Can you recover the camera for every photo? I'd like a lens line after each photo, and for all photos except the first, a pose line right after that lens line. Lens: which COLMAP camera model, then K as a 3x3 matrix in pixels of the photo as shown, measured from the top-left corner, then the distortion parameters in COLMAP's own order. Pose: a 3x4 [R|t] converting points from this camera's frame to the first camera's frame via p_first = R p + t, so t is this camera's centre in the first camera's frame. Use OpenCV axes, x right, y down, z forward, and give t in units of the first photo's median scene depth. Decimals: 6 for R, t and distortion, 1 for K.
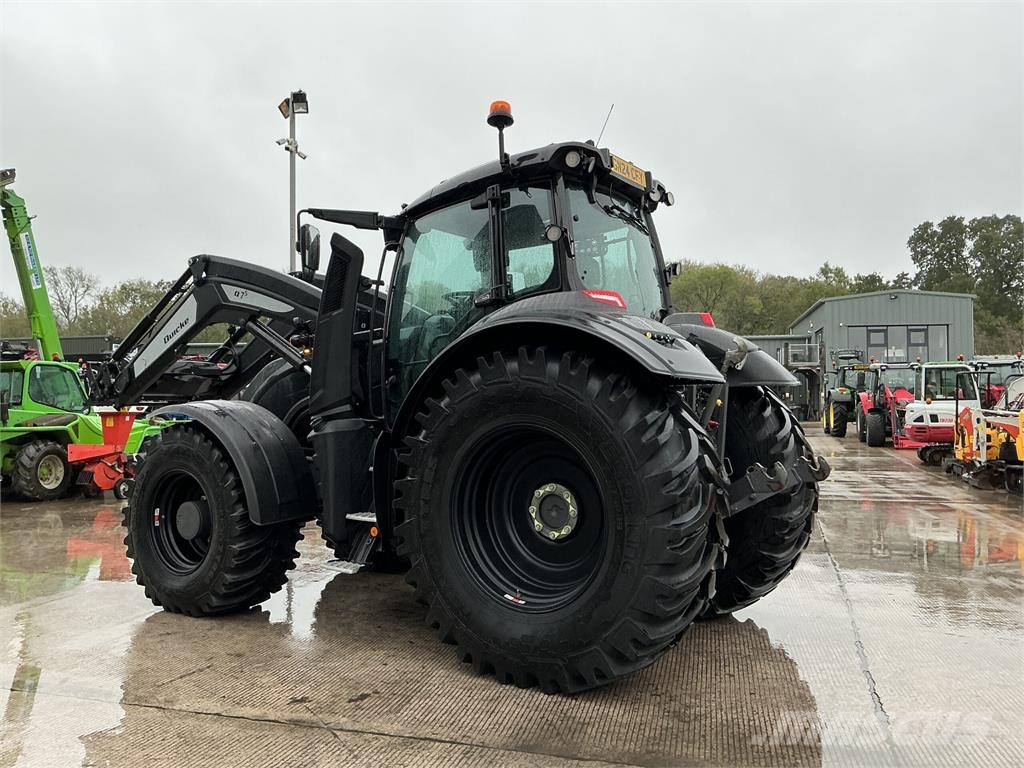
lens RADIAL K [[846.0, 0, 521.3], [0, 846.0, 388.1], [0, 0, 1]] dist [0.100453, -0.203793]
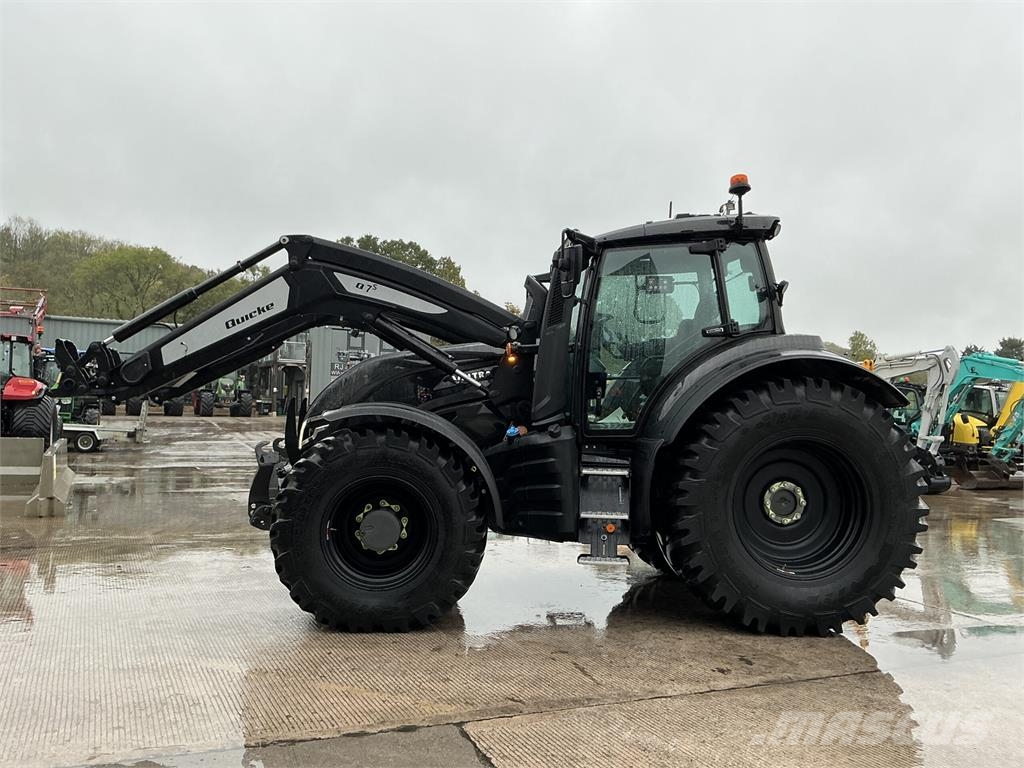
lens RADIAL K [[846.0, 0, 508.5], [0, 846.0, 384.0], [0, 0, 1]] dist [0.100453, -0.203793]
pose [[0.768996, 0.044712, 0.637688, -1.102404], [-0.047974, 0.998774, -0.012177, -0.000376], [-0.637451, -0.021228, 0.770198, 0.255083]]
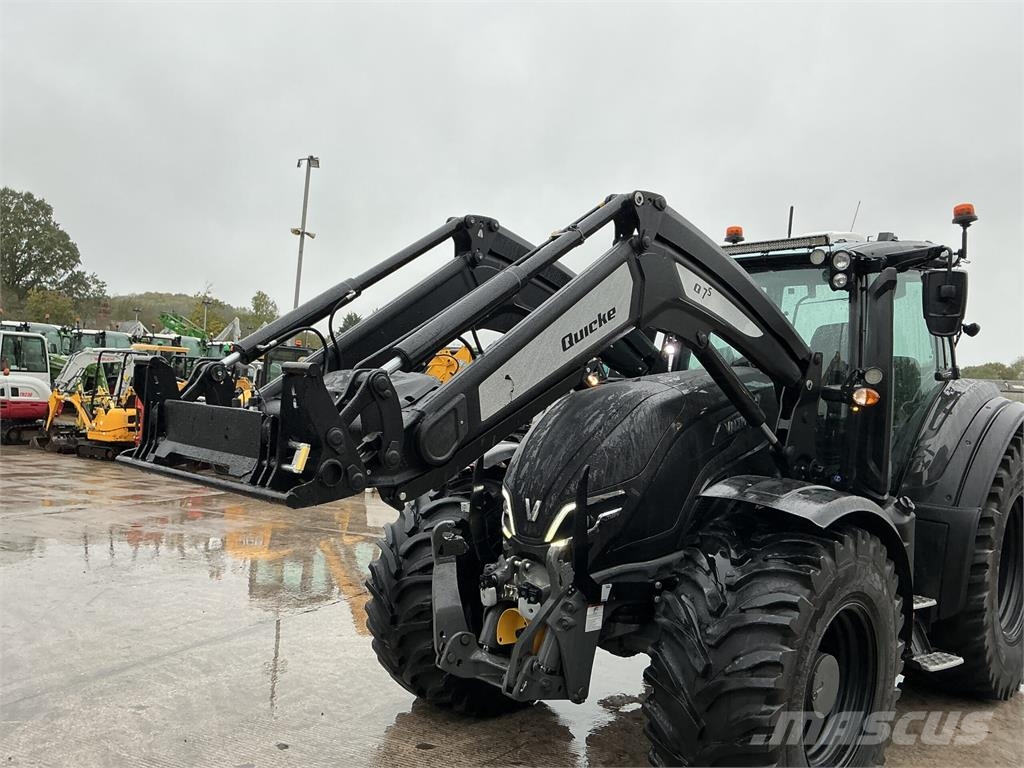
lens RADIAL K [[846.0, 0, 495.5], [0, 846.0, 381.1], [0, 0, 1]] dist [0.100453, -0.203793]
pose [[0.198110, 0.024197, 0.979881, -1.288492], [-0.082106, 0.996591, -0.008009, -0.043673], [-0.976735, -0.078868, 0.199421, 1.409992]]
